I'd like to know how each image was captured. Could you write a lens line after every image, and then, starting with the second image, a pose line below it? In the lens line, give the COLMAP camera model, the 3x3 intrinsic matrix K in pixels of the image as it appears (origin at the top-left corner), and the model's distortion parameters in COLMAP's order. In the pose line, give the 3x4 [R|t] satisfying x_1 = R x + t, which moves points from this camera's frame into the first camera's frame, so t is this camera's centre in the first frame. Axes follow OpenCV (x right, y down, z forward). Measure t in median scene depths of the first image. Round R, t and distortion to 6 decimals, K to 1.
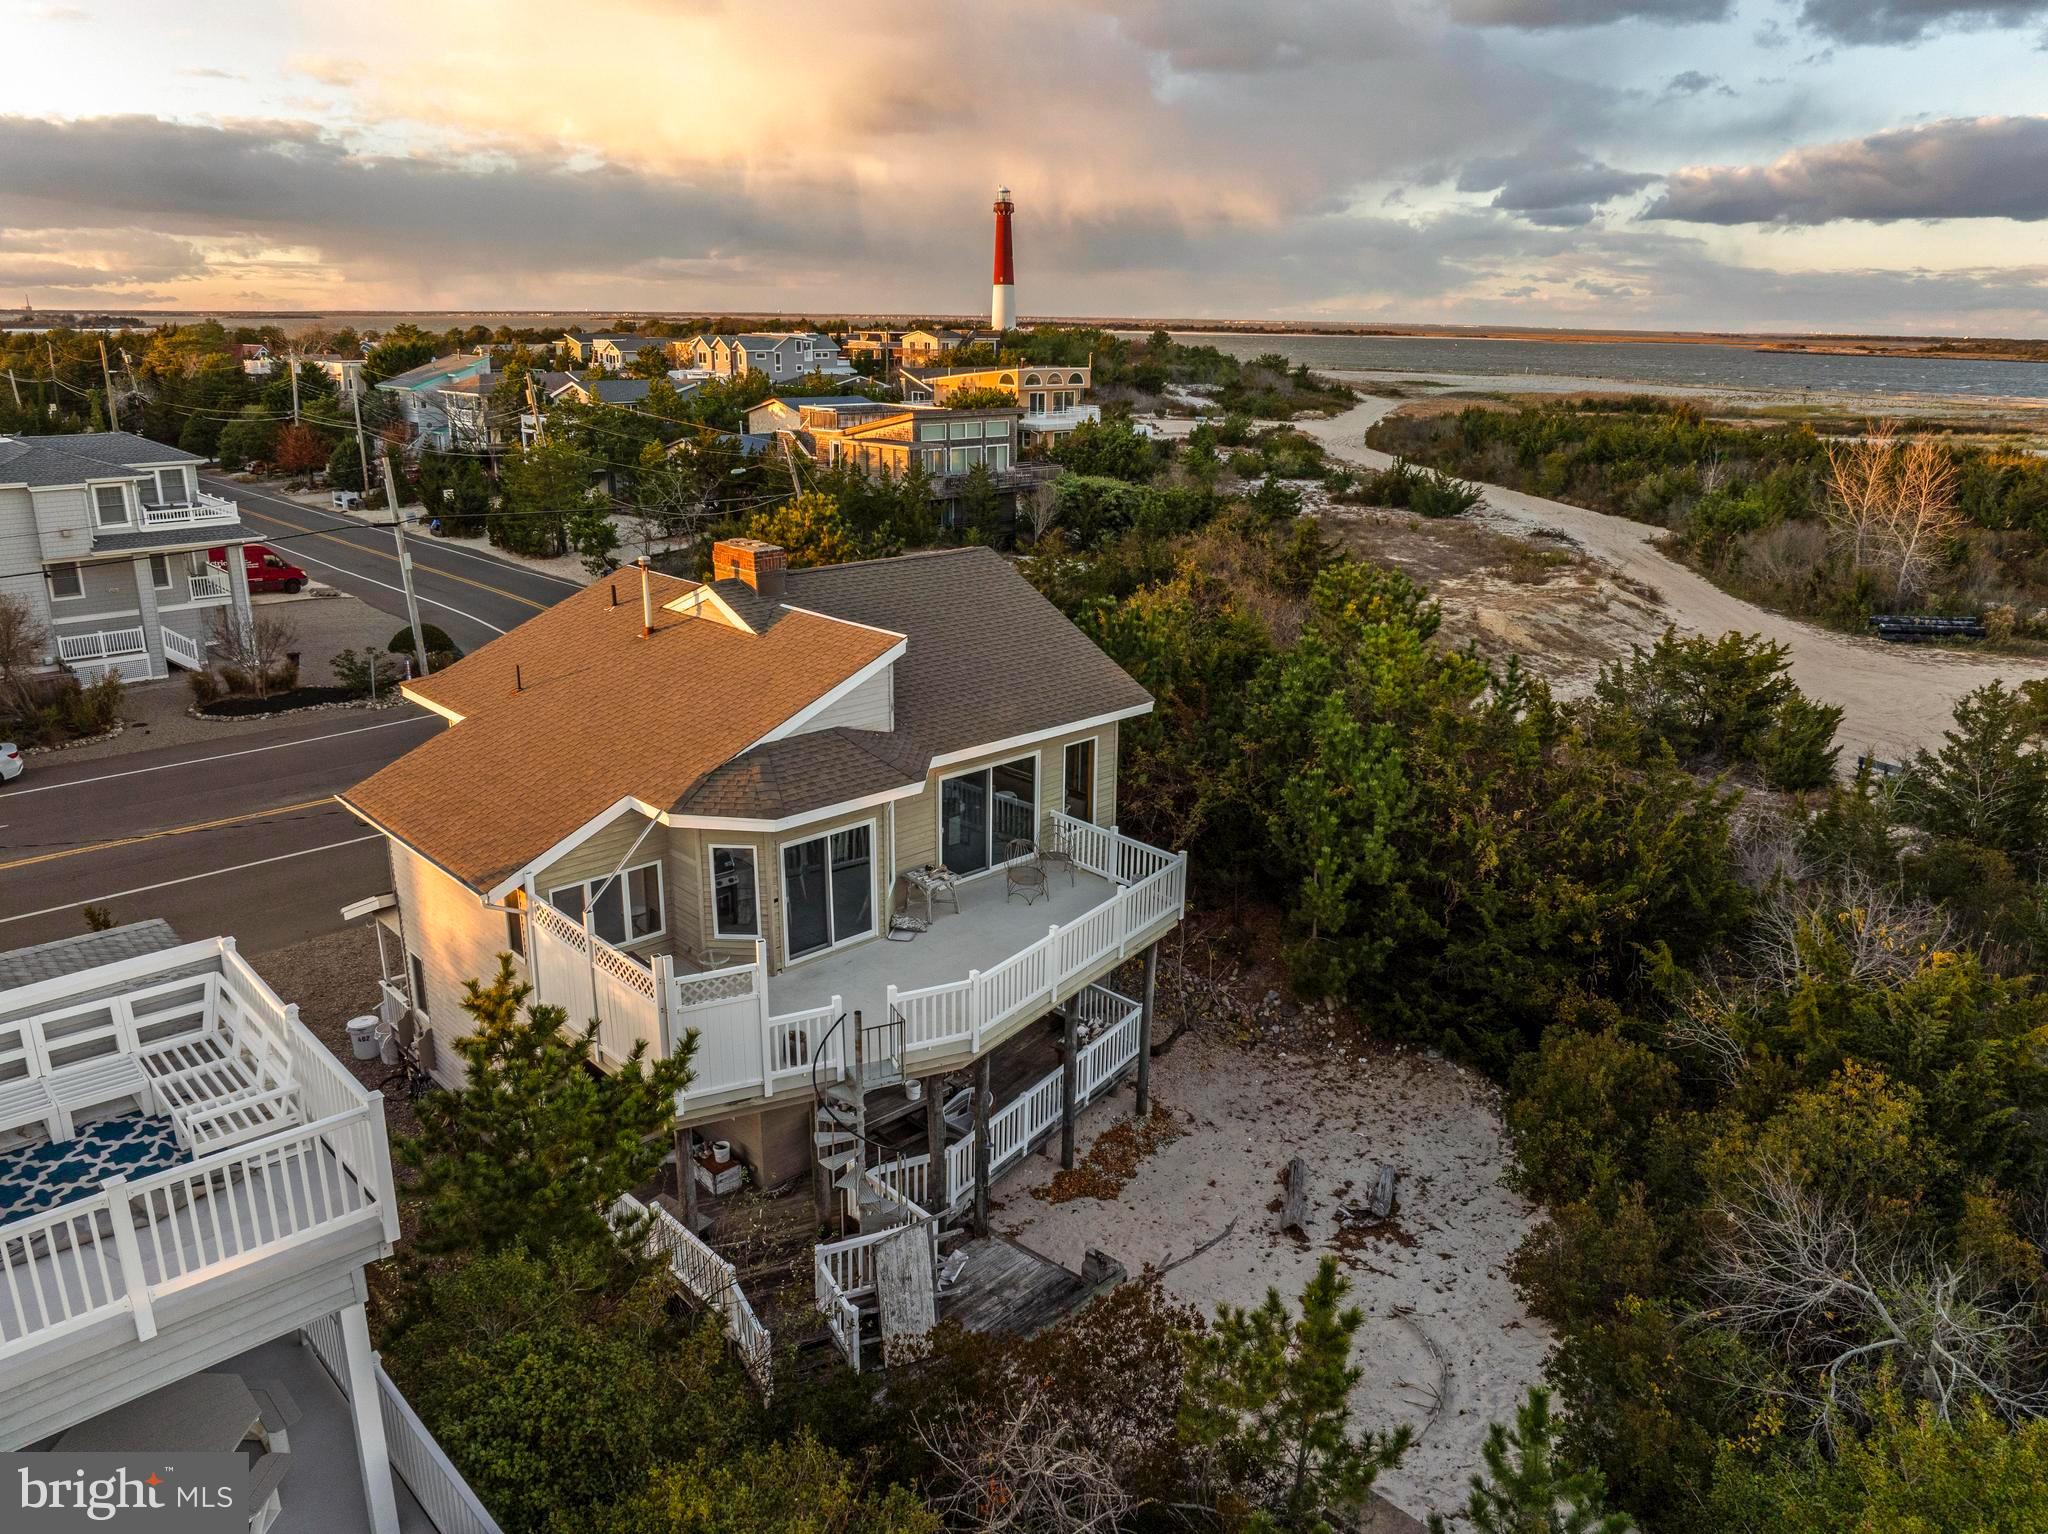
lens RADIAL K [[1453.9, 0, 1033.7], [0, 1453.9, 770.2], [0, 0, 1]] dist [-0.031961, 0.001468]
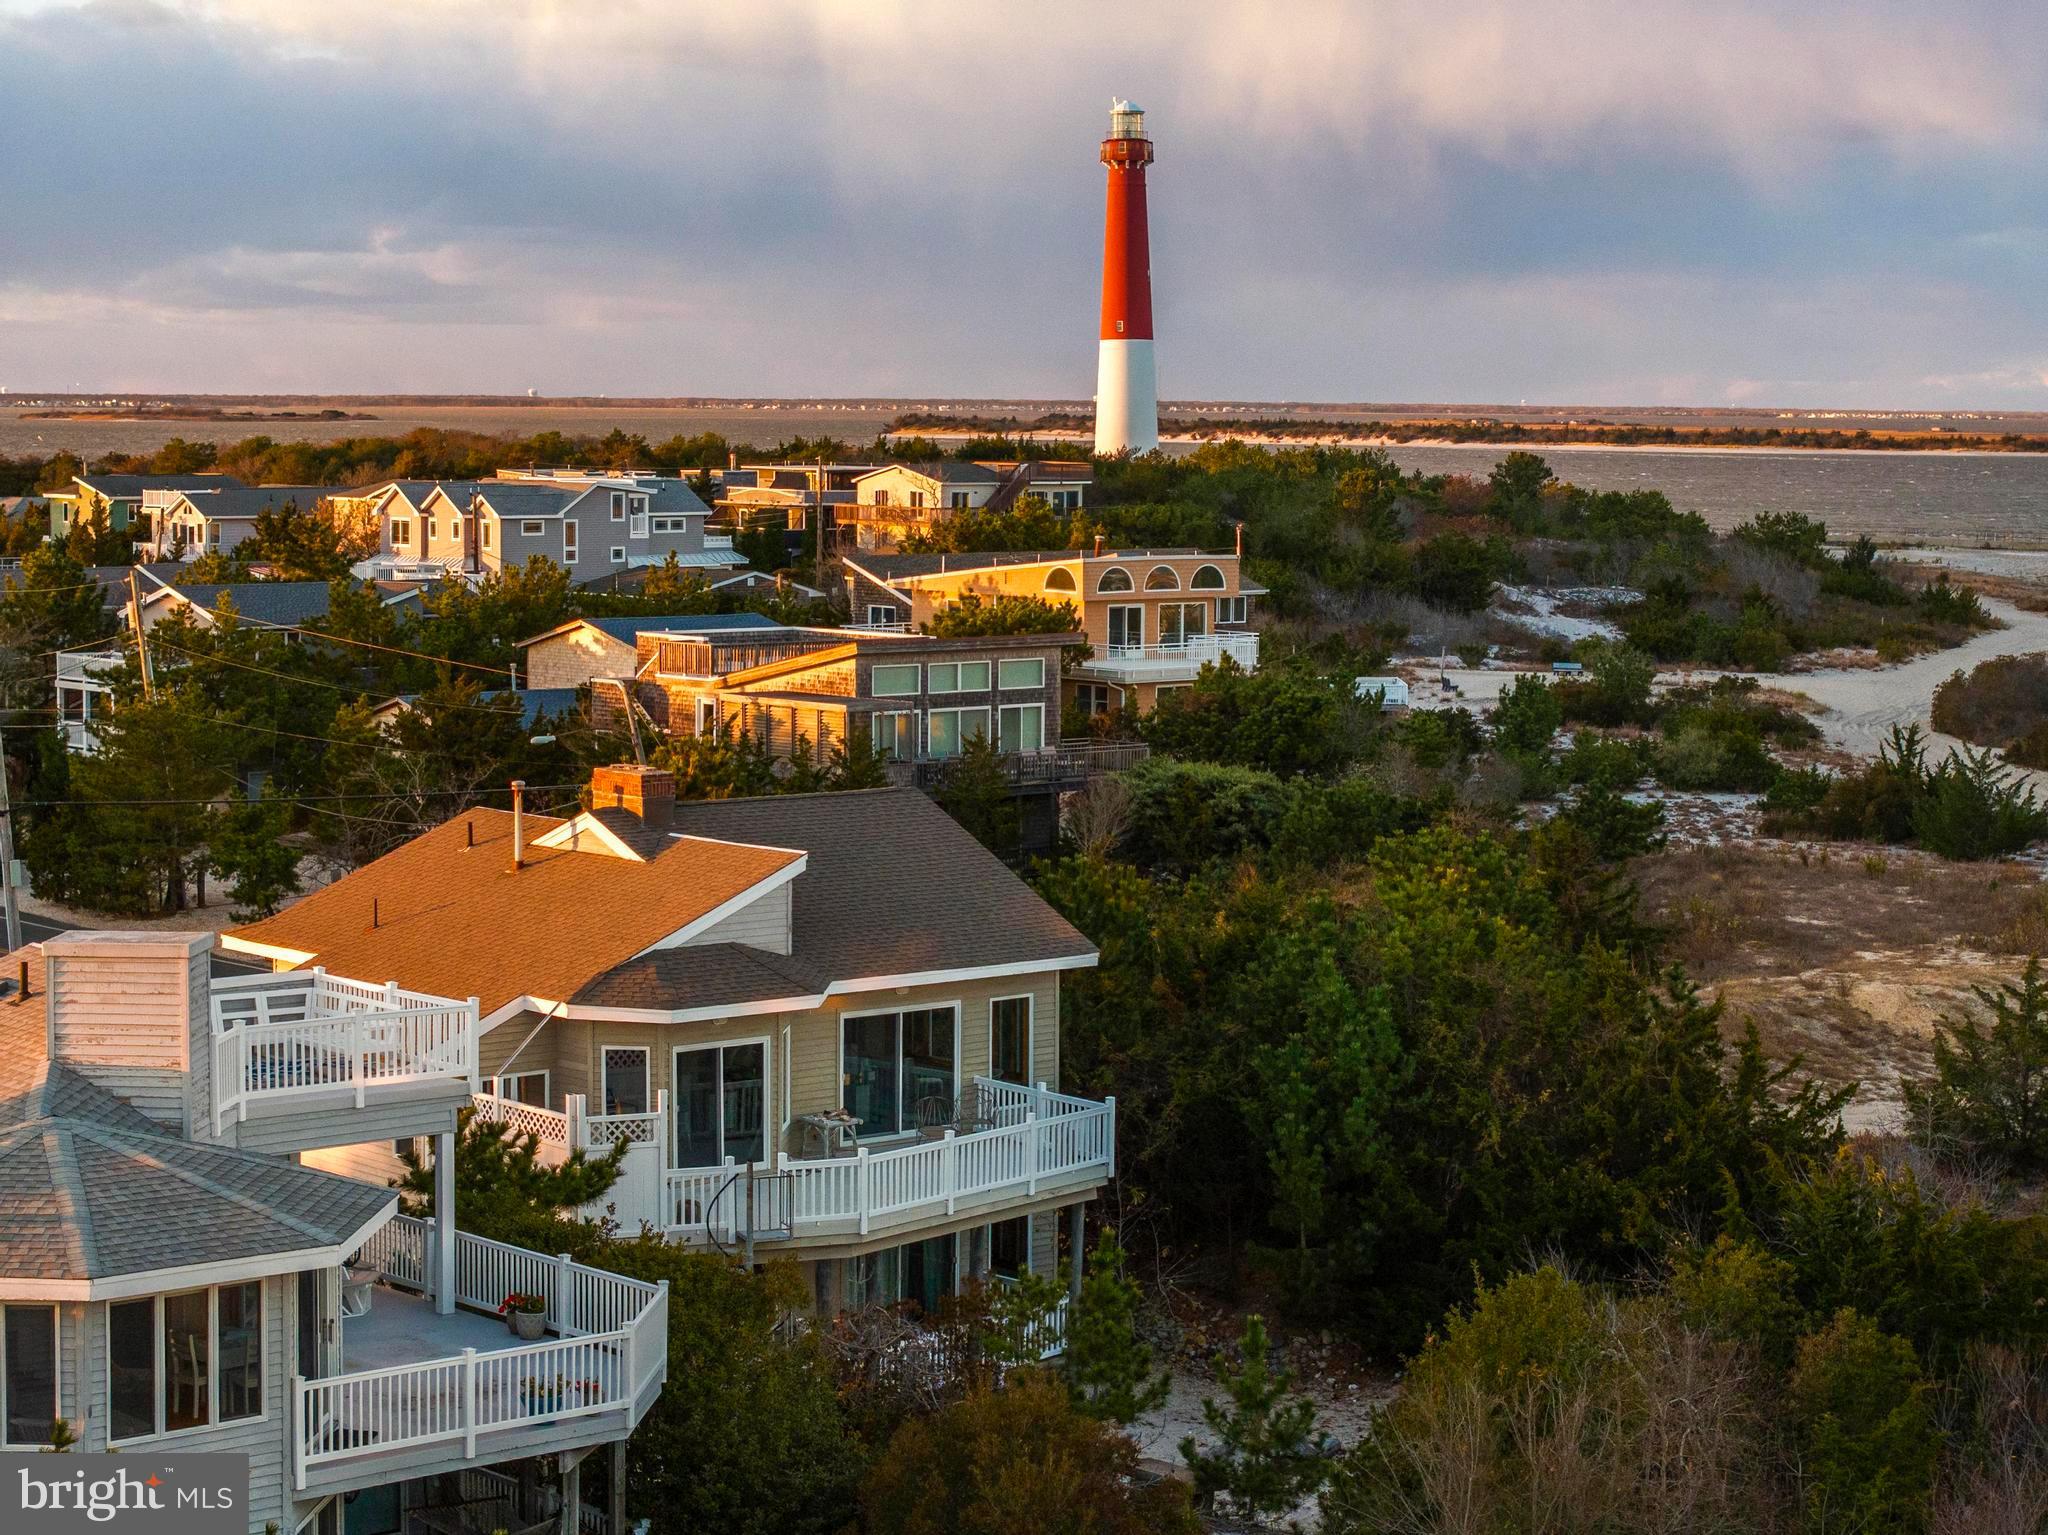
lens RADIAL K [[4239.3, 0, 1024.0], [0, 4239.3, 767.5], [0, 0, 1]] dist [-0.145781, 0.402876]
pose [[0.998698, -0.001200, -0.050989, 0.055650], [-0.009834, 0.976435, -0.215585, 0.128258], [0.050046, 0.215806, 0.975153, -0.485636]]
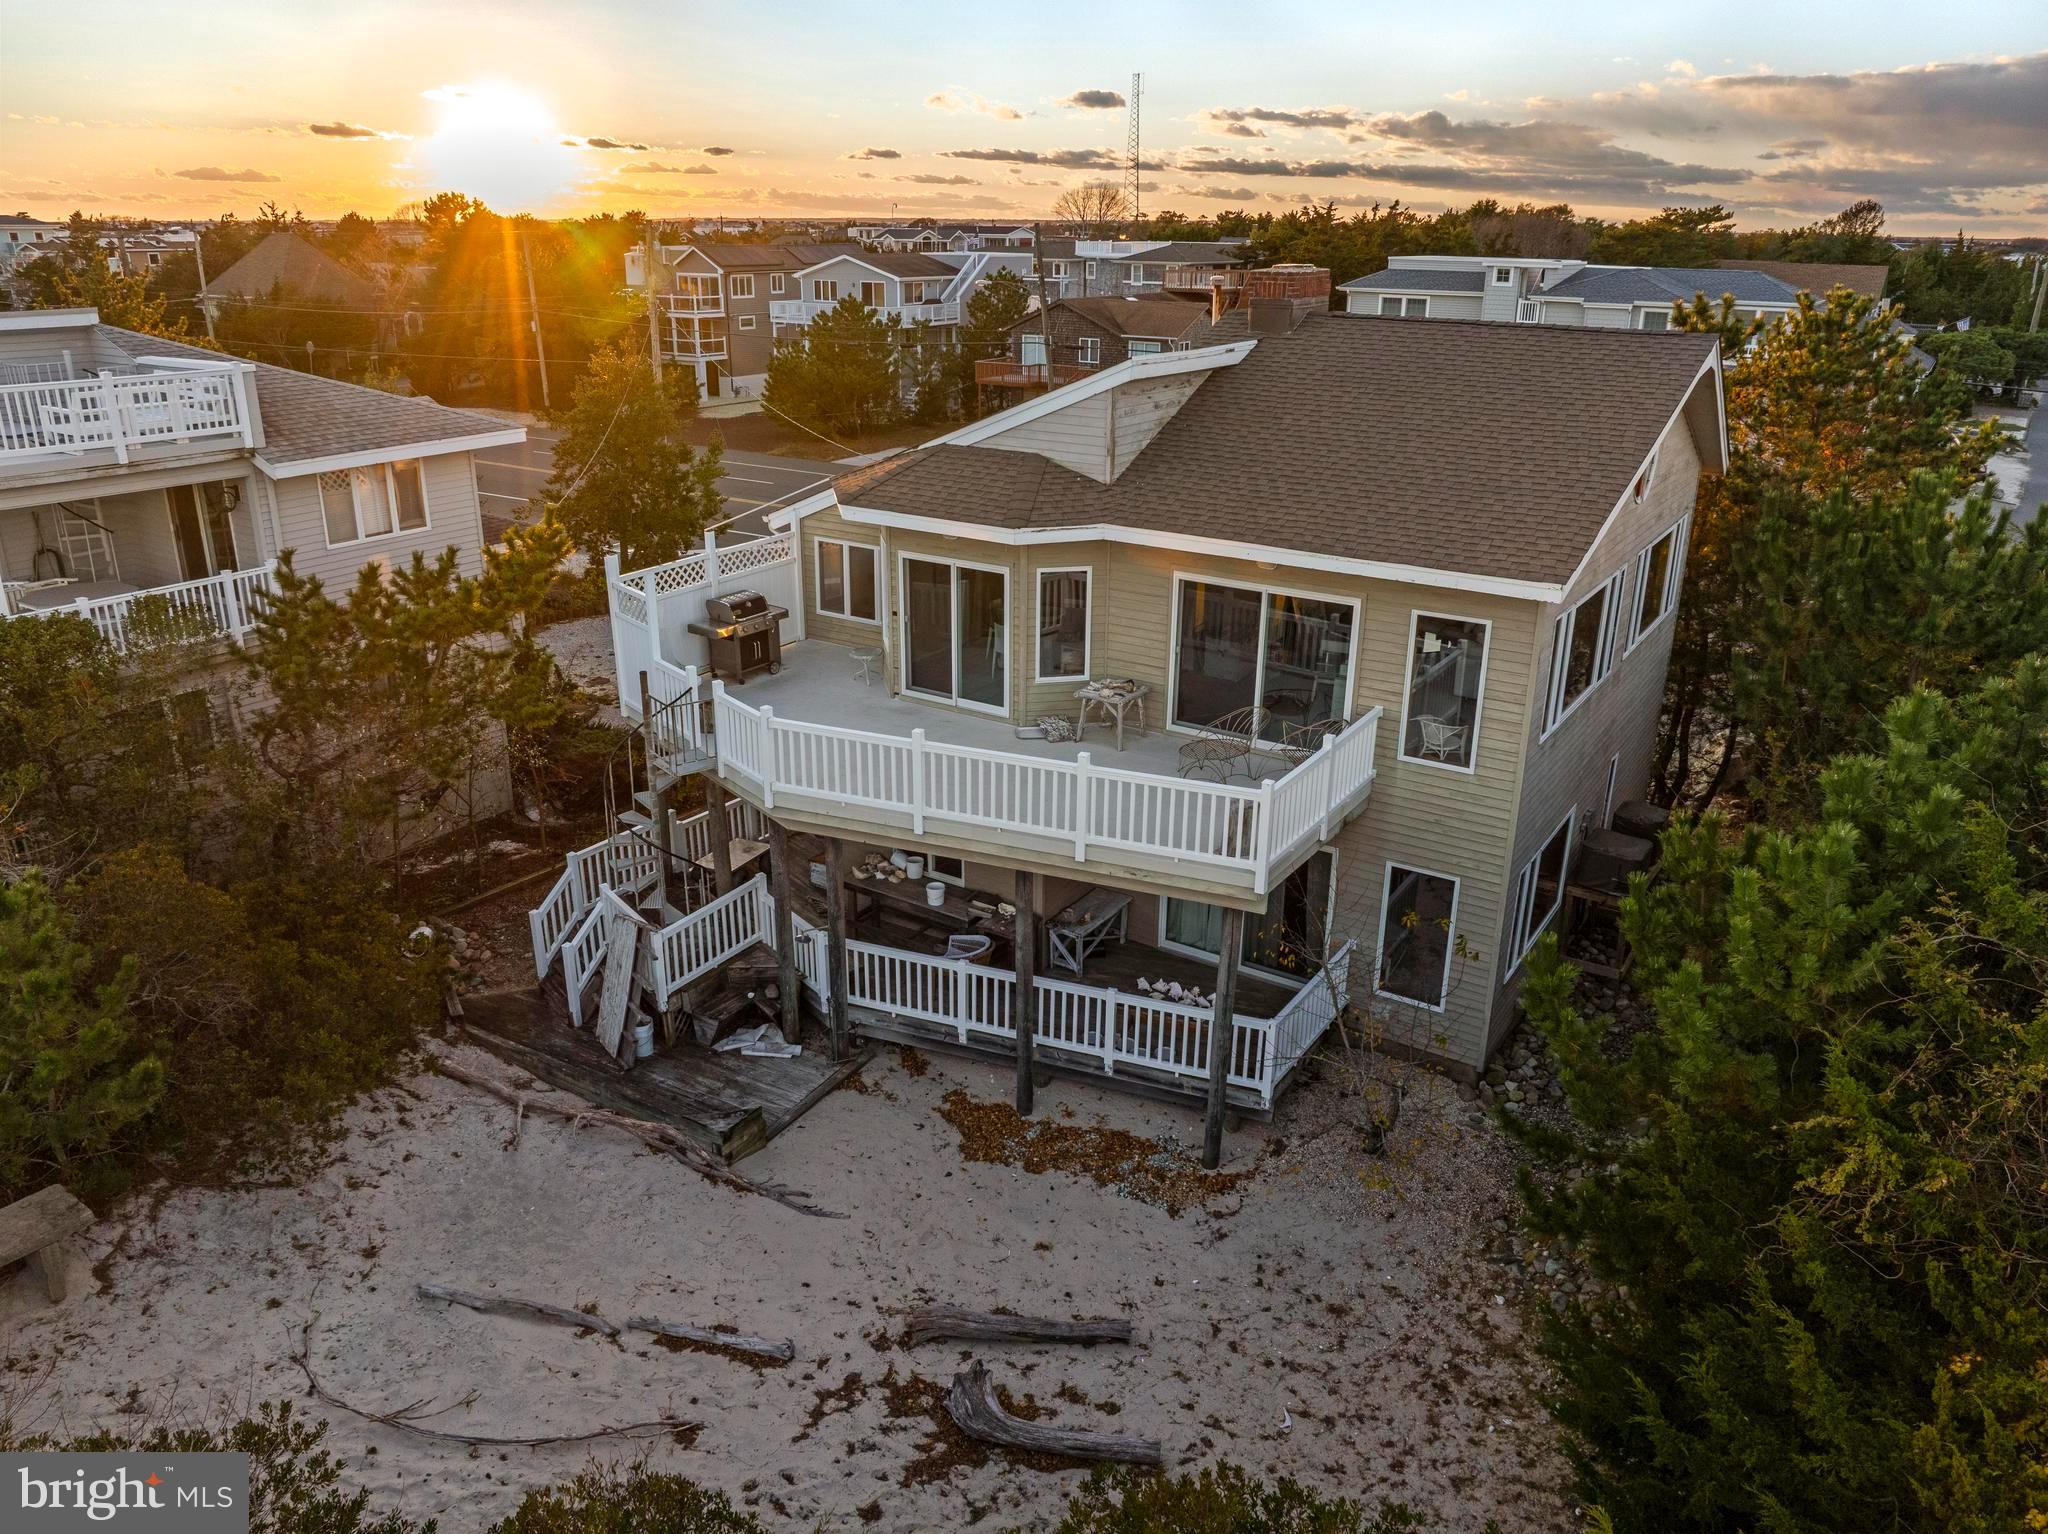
lens RADIAL K [[1443.0, 0, 1029.6], [0, 1443.0, 766.8], [0, 0, 1]] dist [-0.032897, -0.009260]
pose [[0.228495, 0.335960, -0.913740, 0.186083], [-0.298280, 0.917591, 0.262786, -0.022454], [0.926725, 0.212505, 0.309874, 0.221560]]
